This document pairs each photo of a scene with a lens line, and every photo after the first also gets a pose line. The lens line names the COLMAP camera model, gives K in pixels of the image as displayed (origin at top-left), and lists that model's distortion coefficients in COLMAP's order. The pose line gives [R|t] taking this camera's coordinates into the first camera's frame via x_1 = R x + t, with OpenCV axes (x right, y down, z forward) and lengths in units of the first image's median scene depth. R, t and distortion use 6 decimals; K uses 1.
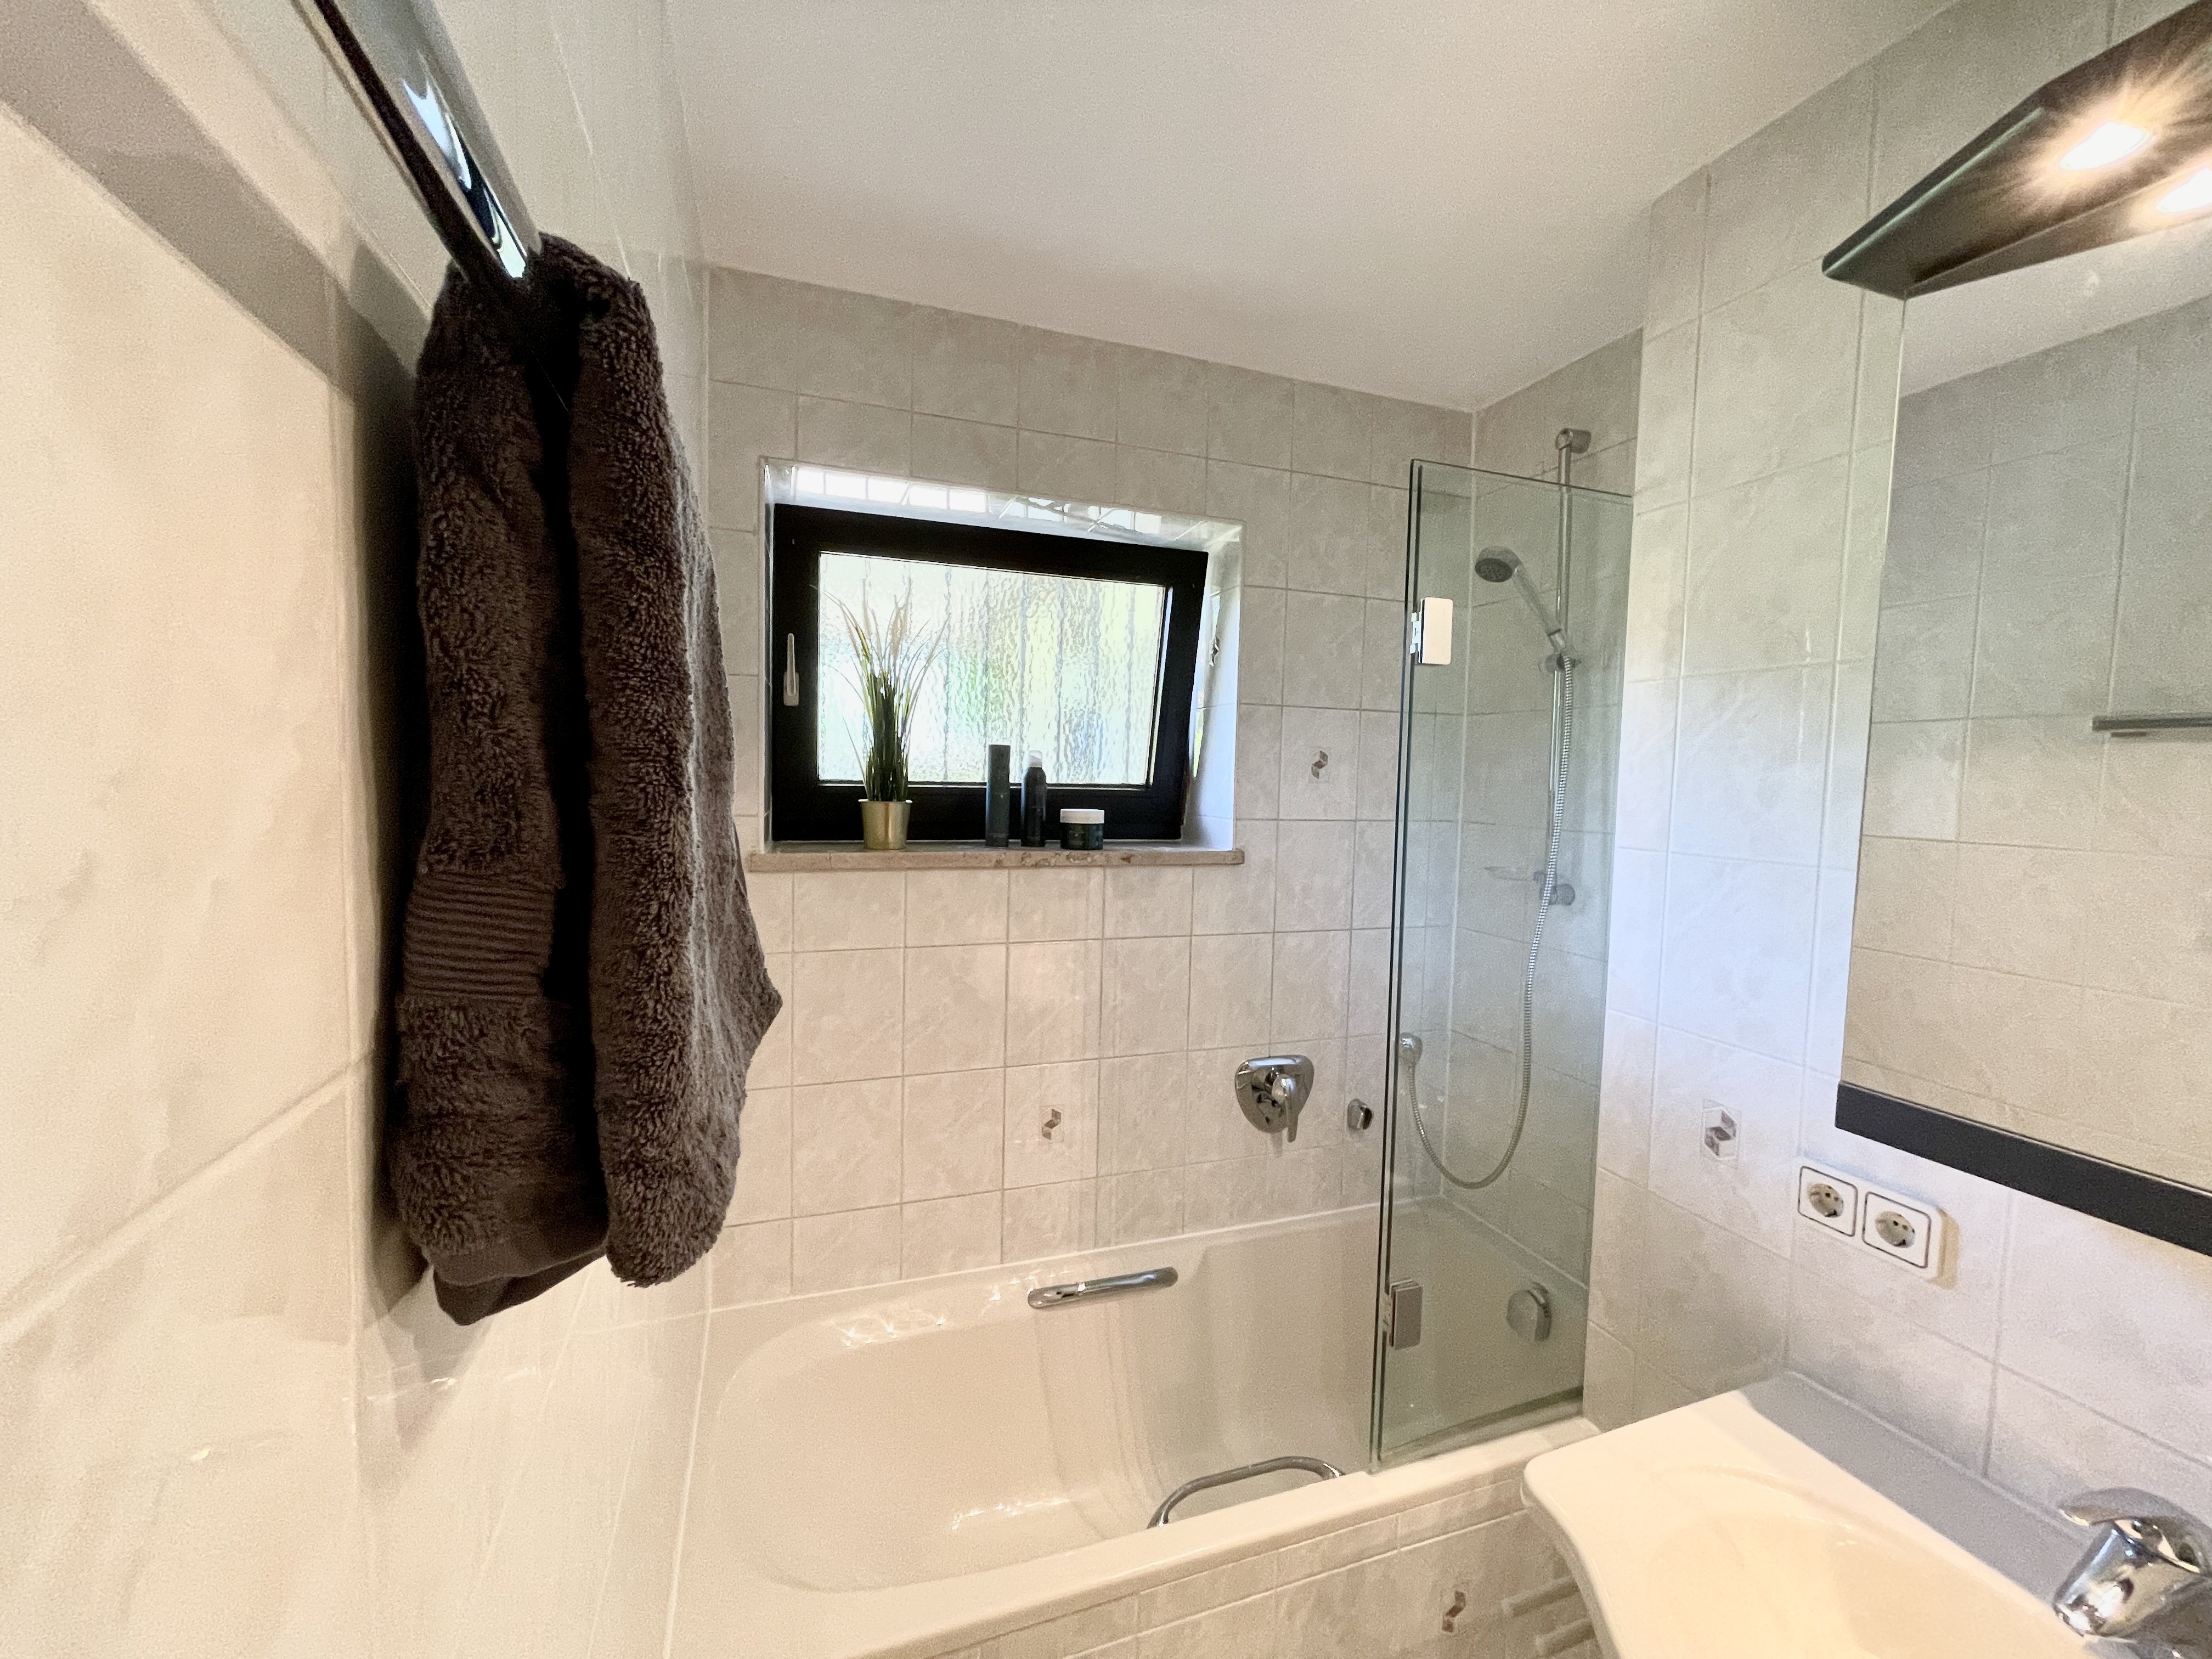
lens RADIAL K [[898.0, 0, 1106.8], [0, 898.0, 838.1], [0, 0, 1]] dist [-0.001626, -0.000198]
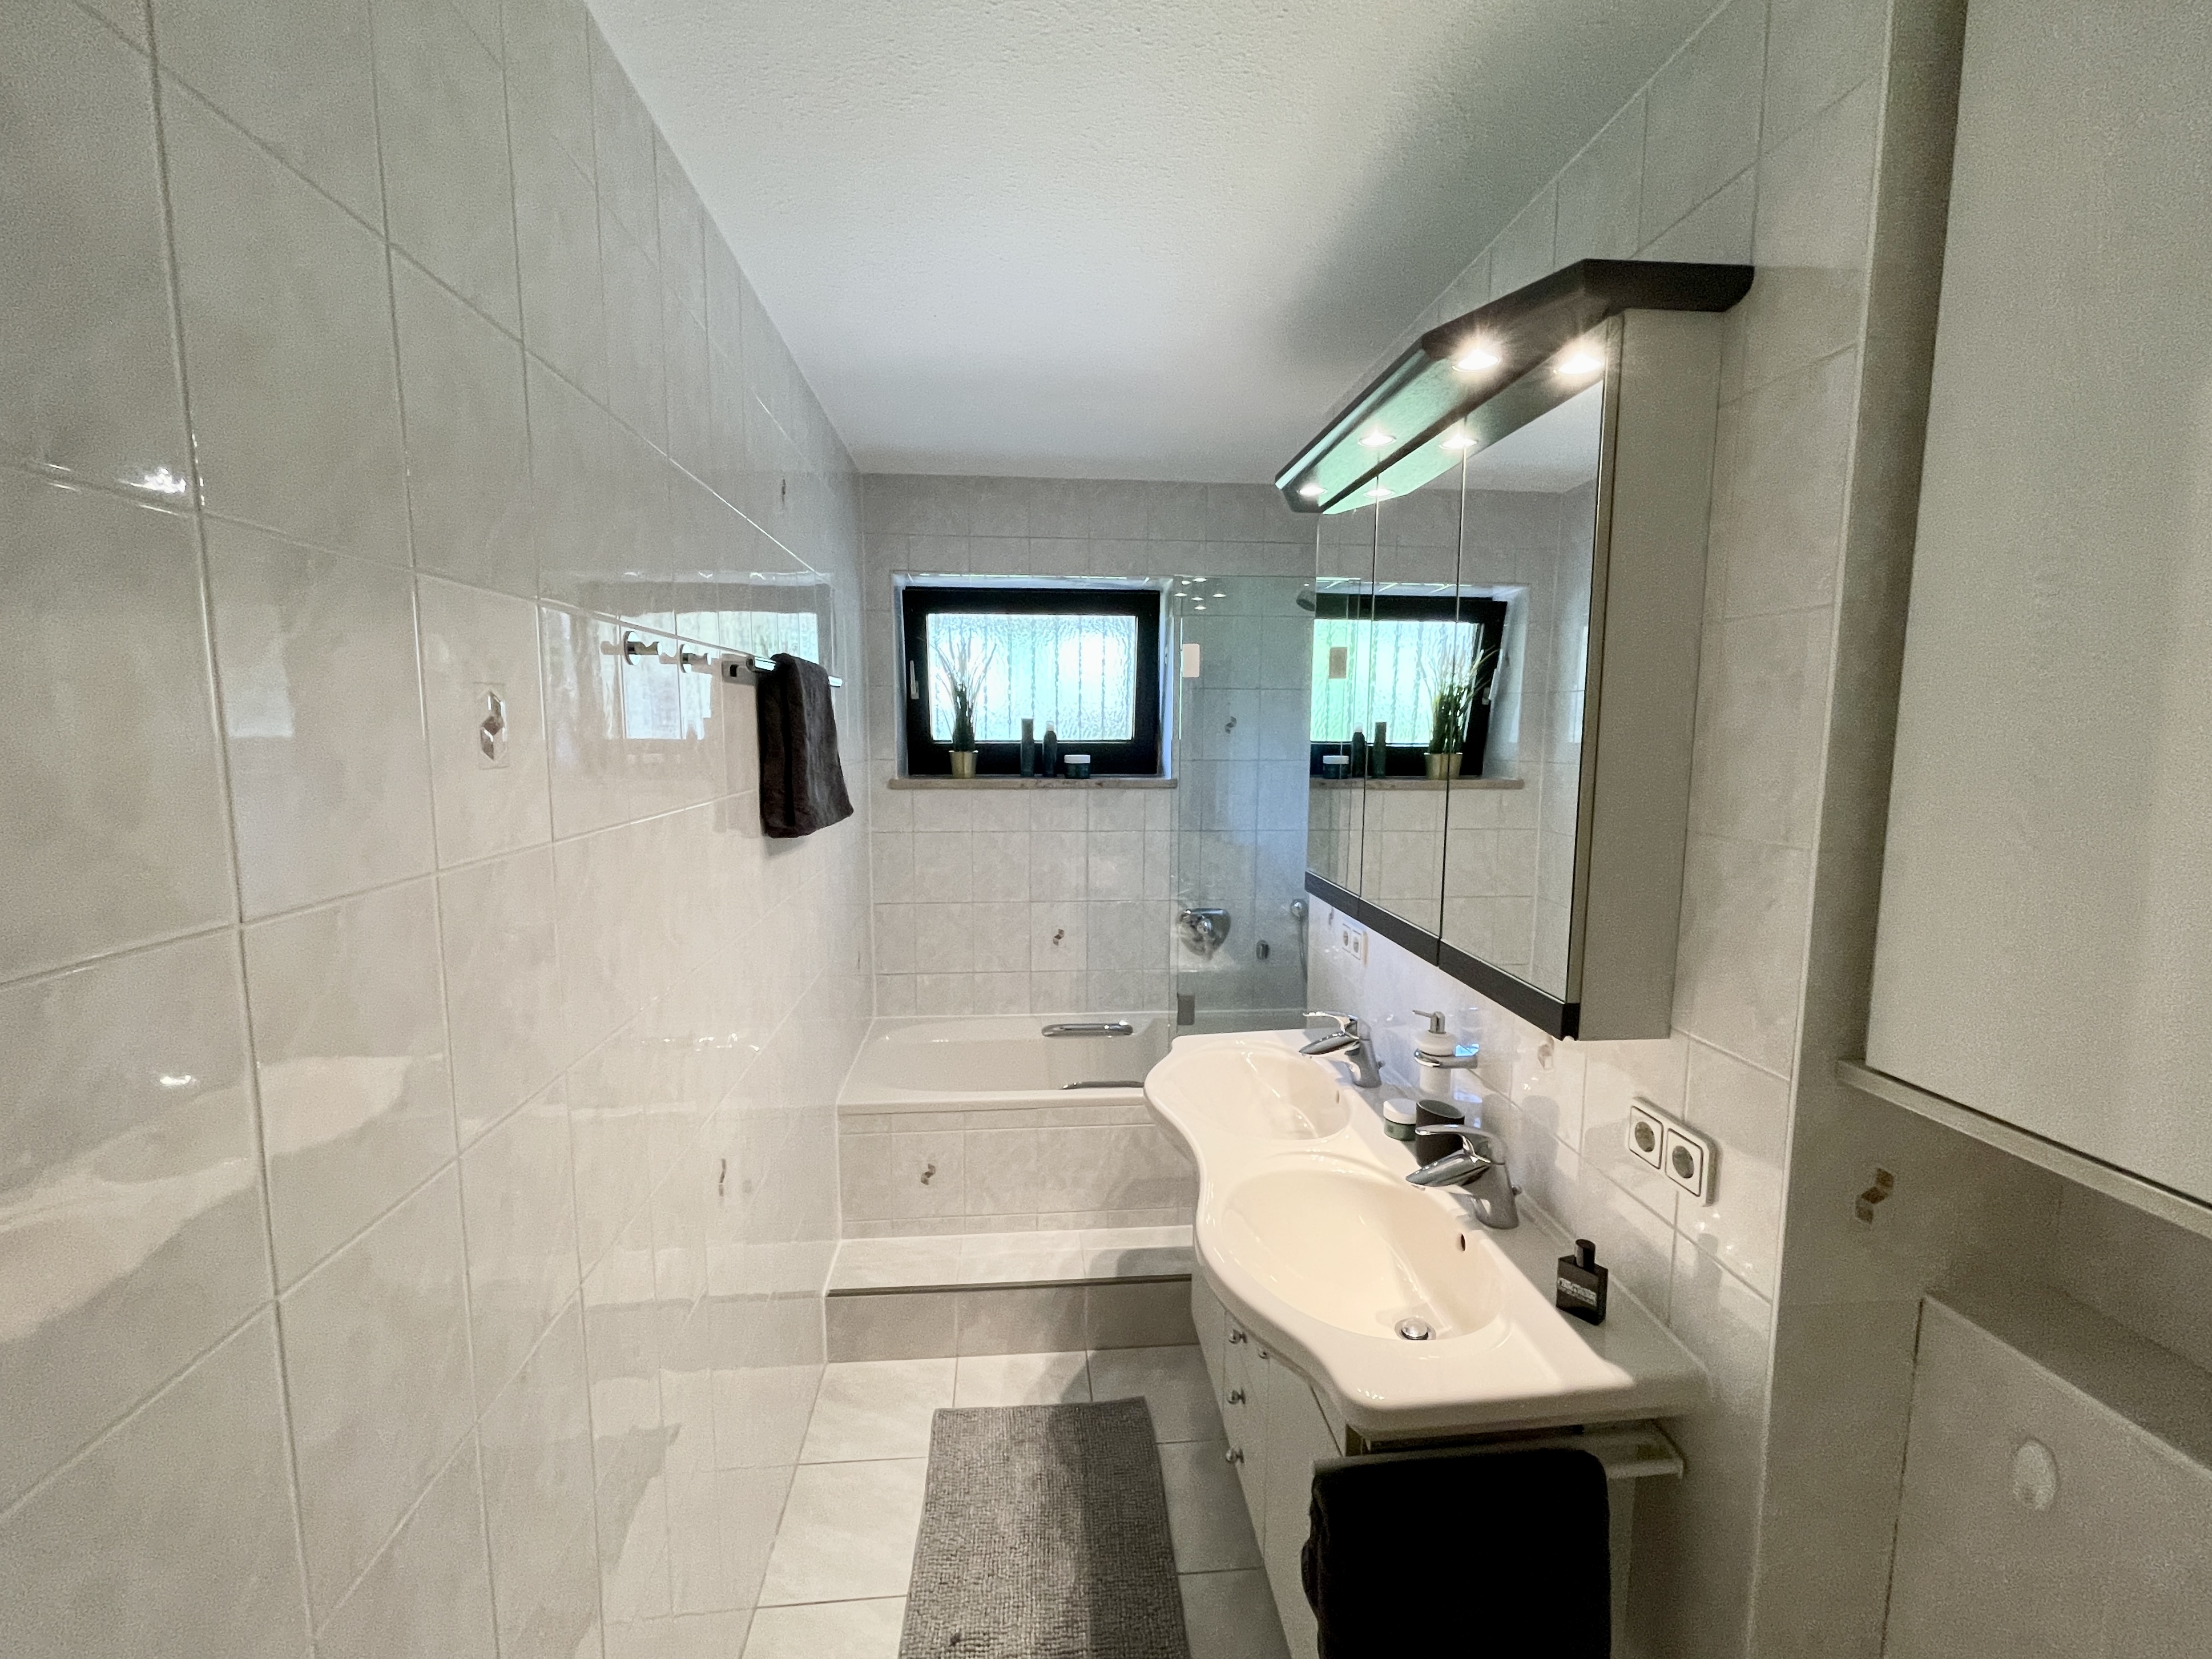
lens RADIAL K [[909.1, 0, 1106.0], [0, 909.1, 829.5], [0, 0, 1]] dist [0.105387, -0.000047]
pose [[0.970412, 0.004064, -0.241420, 0.456951], [0.004665, 0.999356, 0.035573, 0.048313], [0.241409, -0.035647, 0.969769, -0.692094]]
